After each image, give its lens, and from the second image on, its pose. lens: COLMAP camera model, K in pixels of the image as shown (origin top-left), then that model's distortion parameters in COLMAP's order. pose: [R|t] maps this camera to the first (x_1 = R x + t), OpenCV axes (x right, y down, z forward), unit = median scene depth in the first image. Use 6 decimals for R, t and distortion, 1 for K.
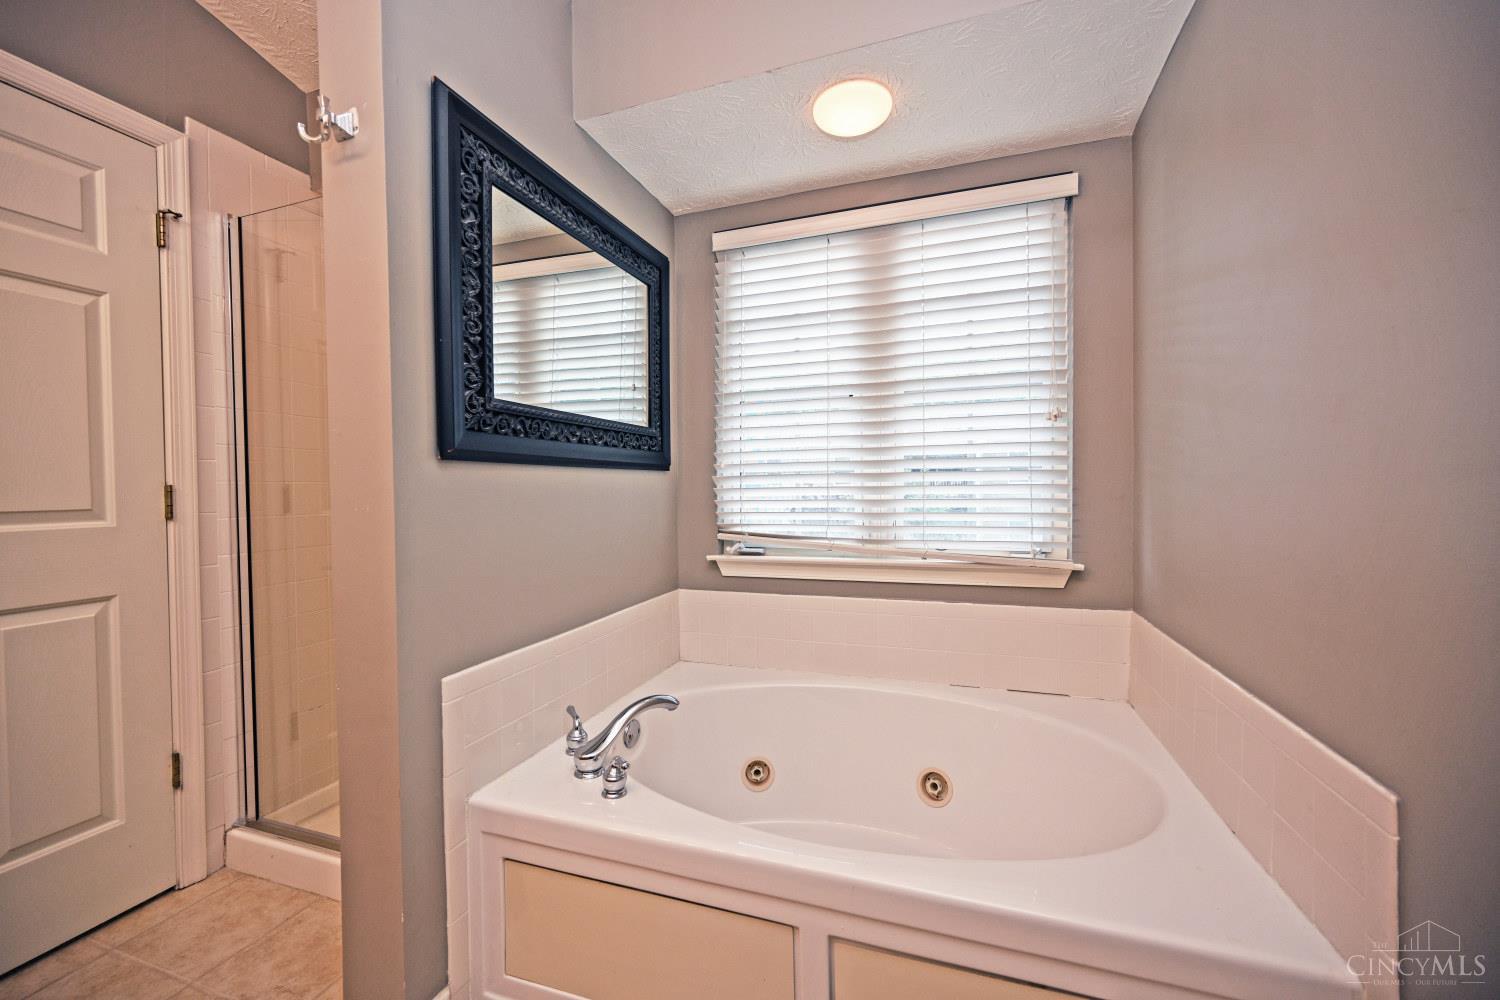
lens RADIAL K [[585.2, 0, 741.7], [0, 585.2, 501.6], [0, 0, 1]] dist [0.002496, -0.000106]
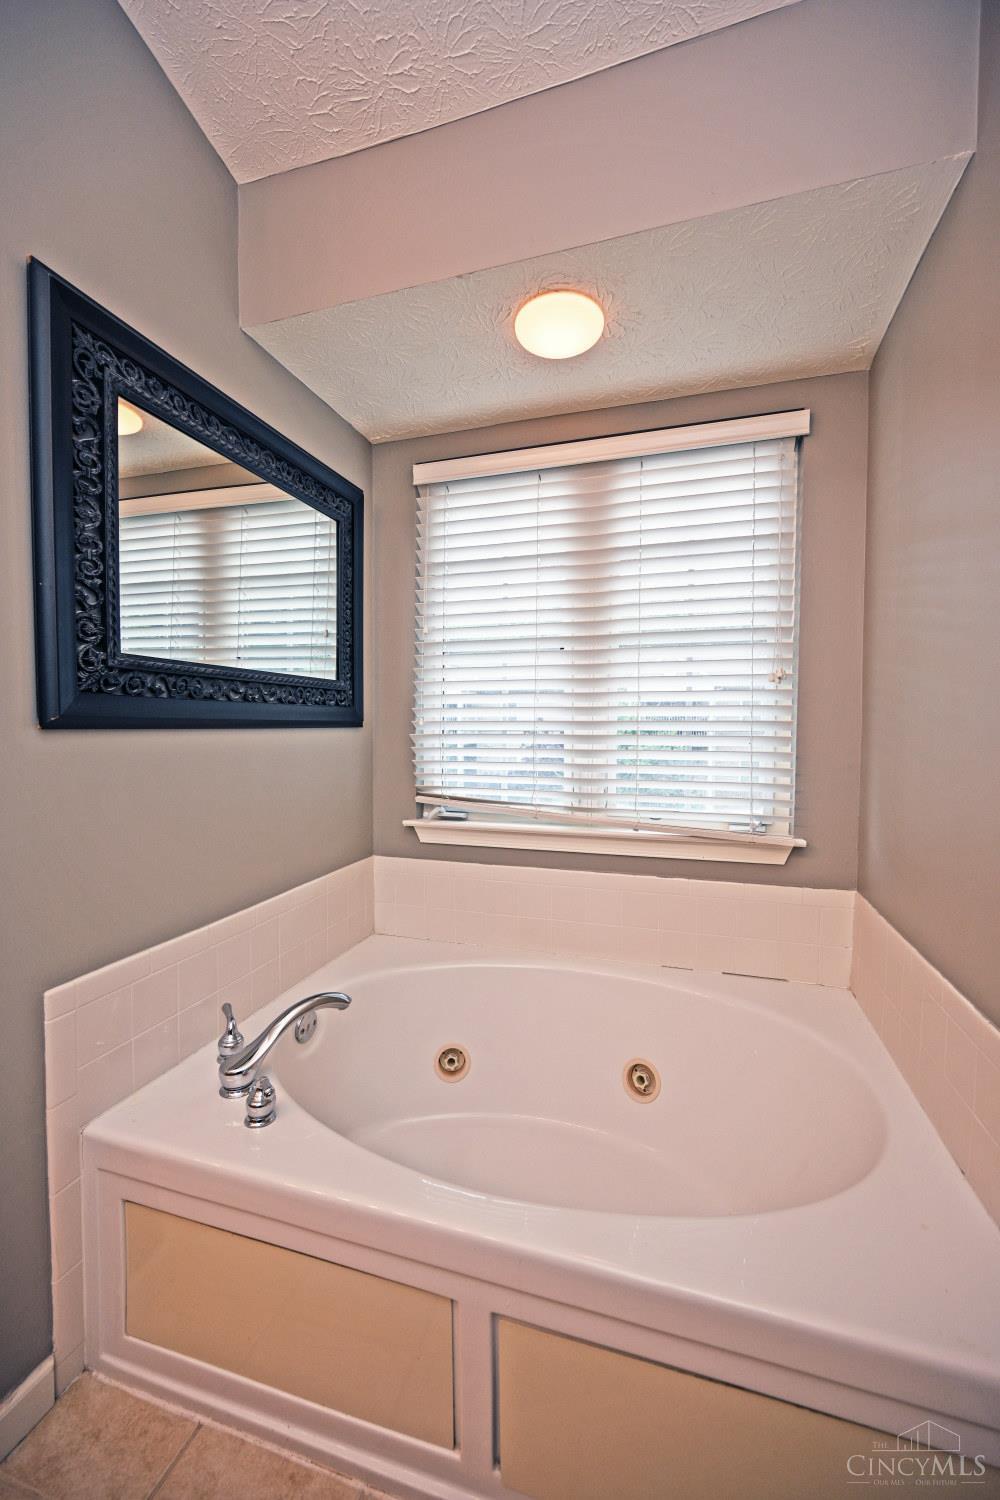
lens RADIAL K [[586.9, 0, 500.0], [0, 586.9, 750.0], [0, 0, 1]] dist [0.000521, 0.000087]
pose [[0.999177, 0.013061, 0.038407, 0.066068], [-0.013756, 0.999745, 0.017904, -0.044100], [-0.038164, -0.018418, 0.999102, 0.099557]]
